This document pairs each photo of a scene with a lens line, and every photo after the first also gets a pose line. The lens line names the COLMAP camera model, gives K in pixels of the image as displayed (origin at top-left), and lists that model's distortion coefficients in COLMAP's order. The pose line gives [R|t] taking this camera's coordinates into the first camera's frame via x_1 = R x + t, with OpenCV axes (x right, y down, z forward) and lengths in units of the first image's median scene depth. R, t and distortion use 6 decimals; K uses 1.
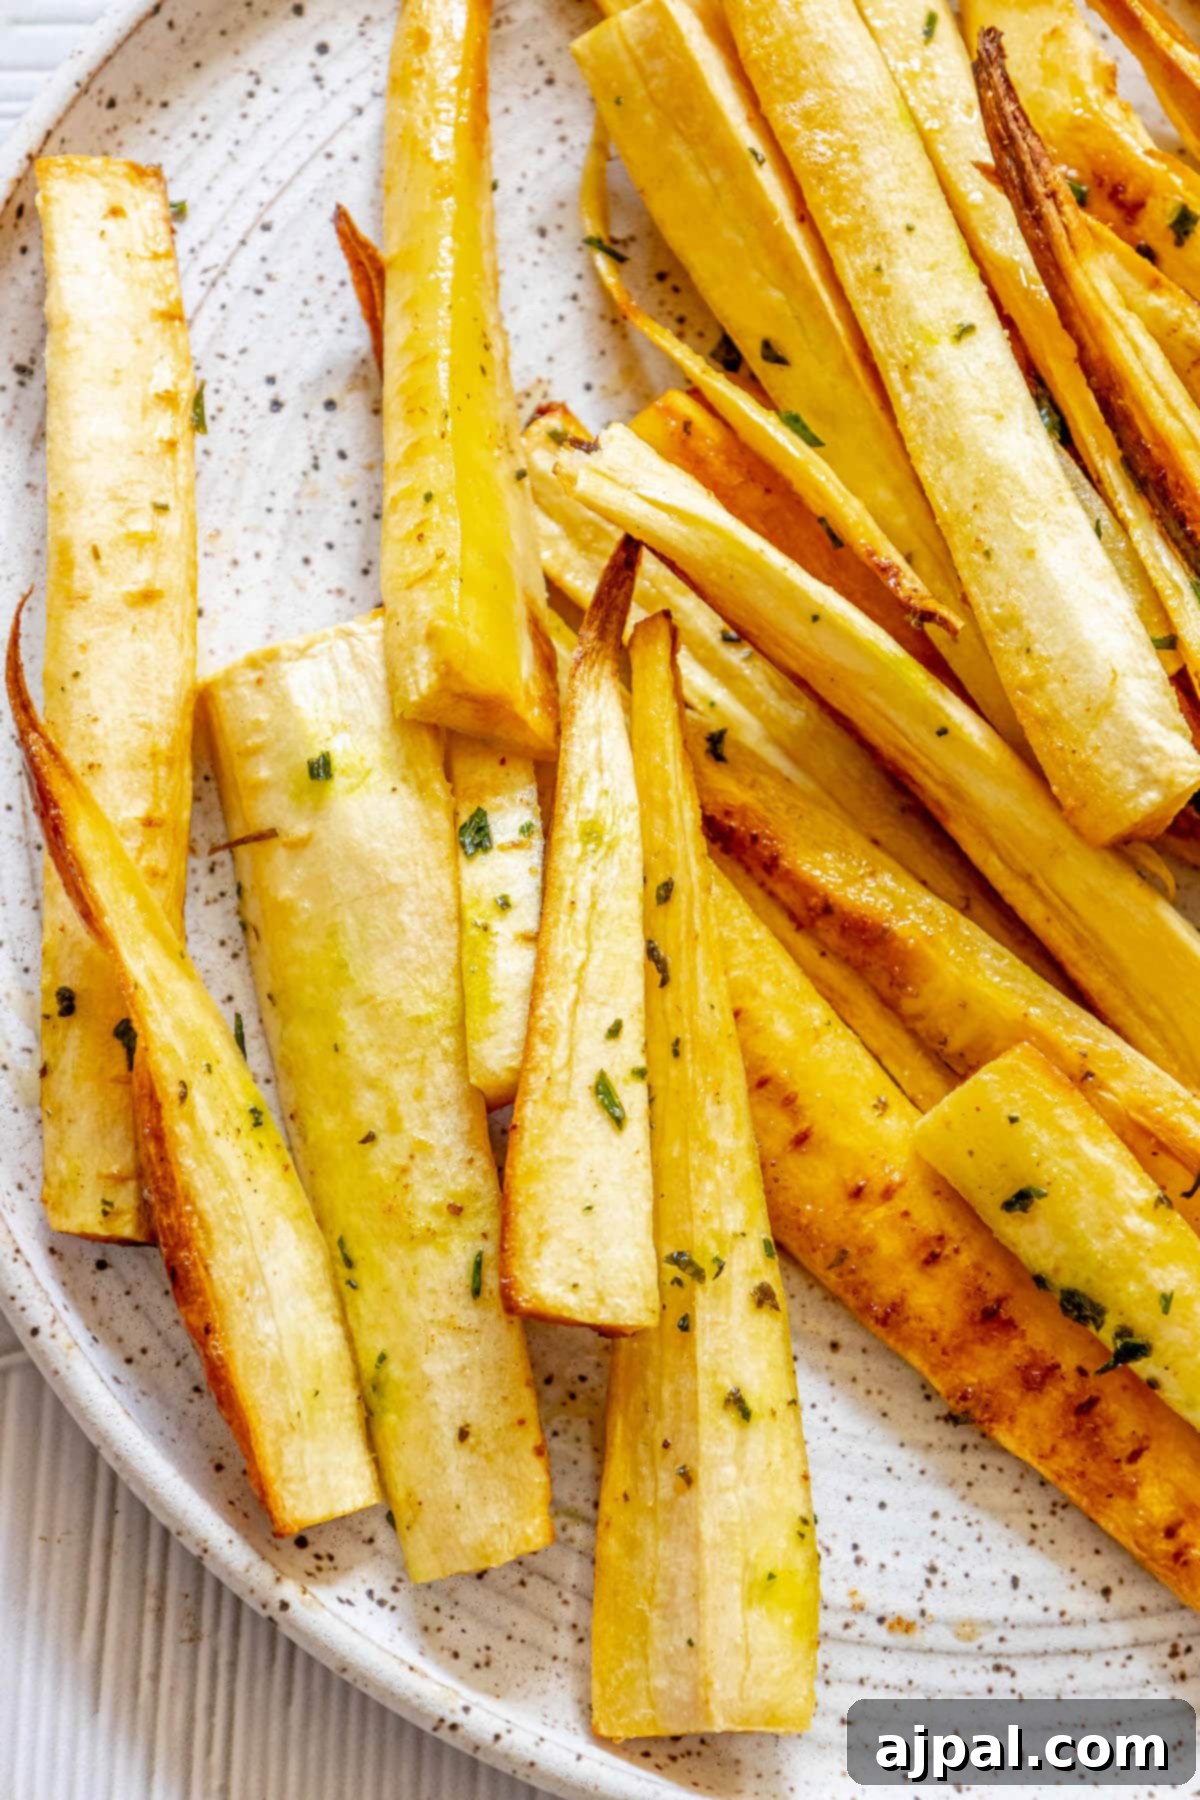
lens RADIAL K [[5496.5, 0, 603.3], [0, 5496.5, 901.0], [0, 0, 1]] dist [0.147536, 0.000000]
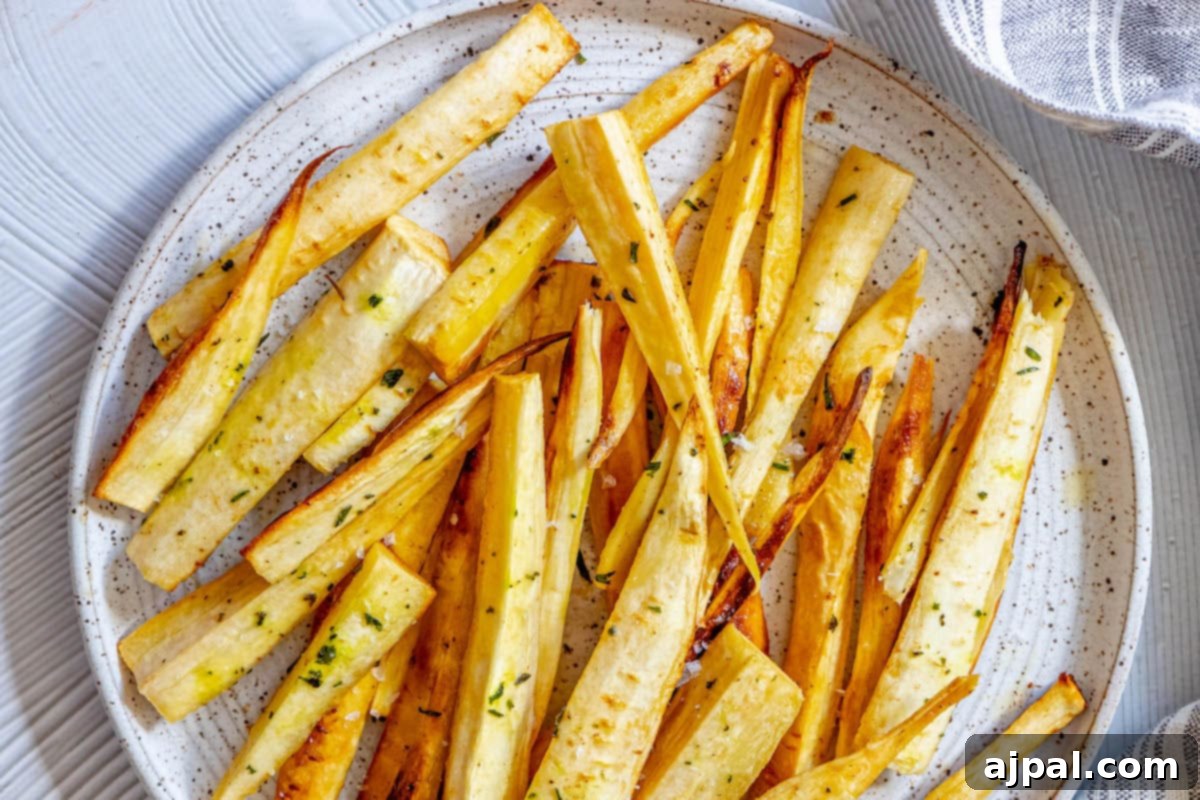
lens RADIAL K [[3664.3, 0, 600.9], [0, 3664.3, 406.8], [0, 0, 1]] dist [0.147536, 0.000000]
pose [[0.592909, 0.804699, -0.030307, 0.078241], [-0.761020, 0.572235, 0.305607, -0.504153], [0.263264, -0.158133, 0.951675, -0.348863]]
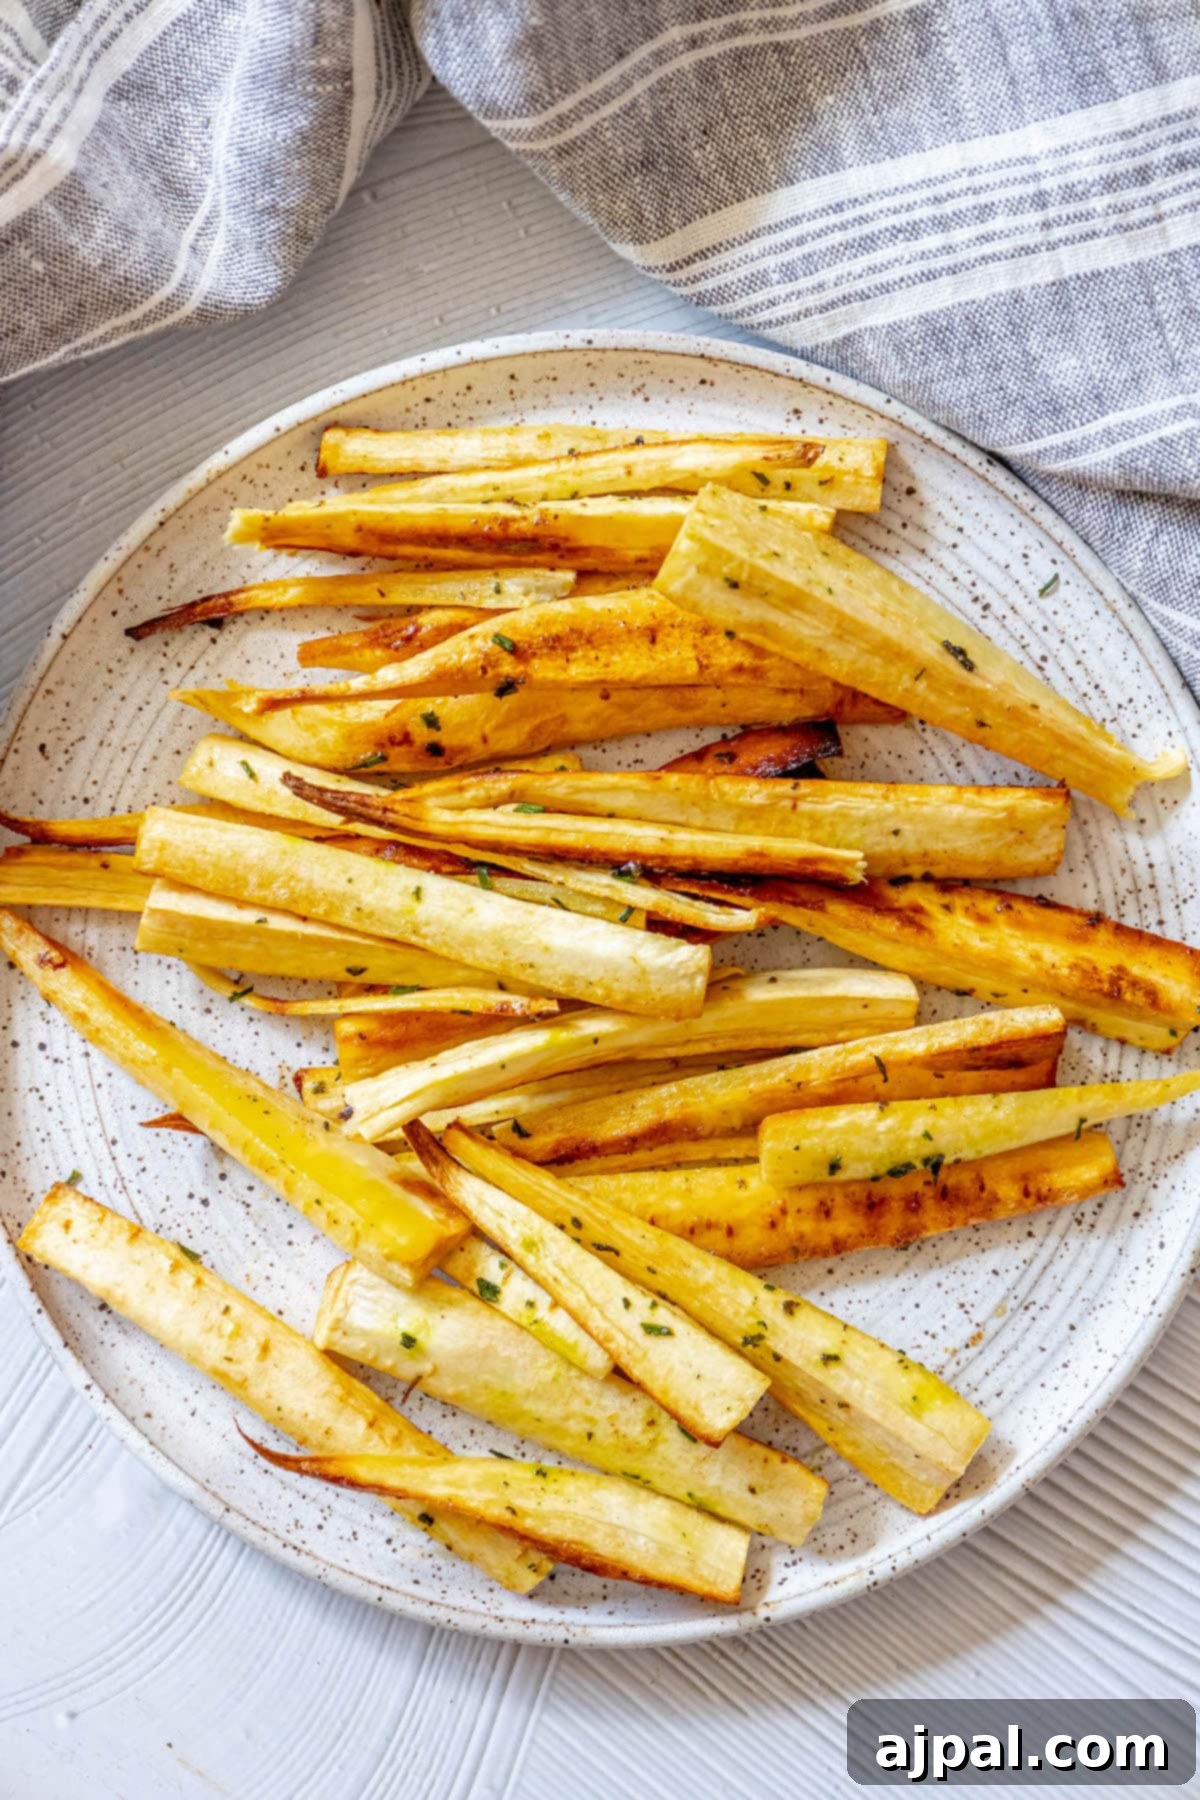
lens RADIAL K [[5496.5, 0, 592.3], [0, 5496.5, 901.5], [0, 0, 1]] dist [0.147536, 0.000000]
pose [[0.598531, -0.791468, -0.123849, 0.317014], [0.793149, 0.563739, 0.230465, -0.466472], [-0.112587, -0.236171, 0.965167, -0.693914]]
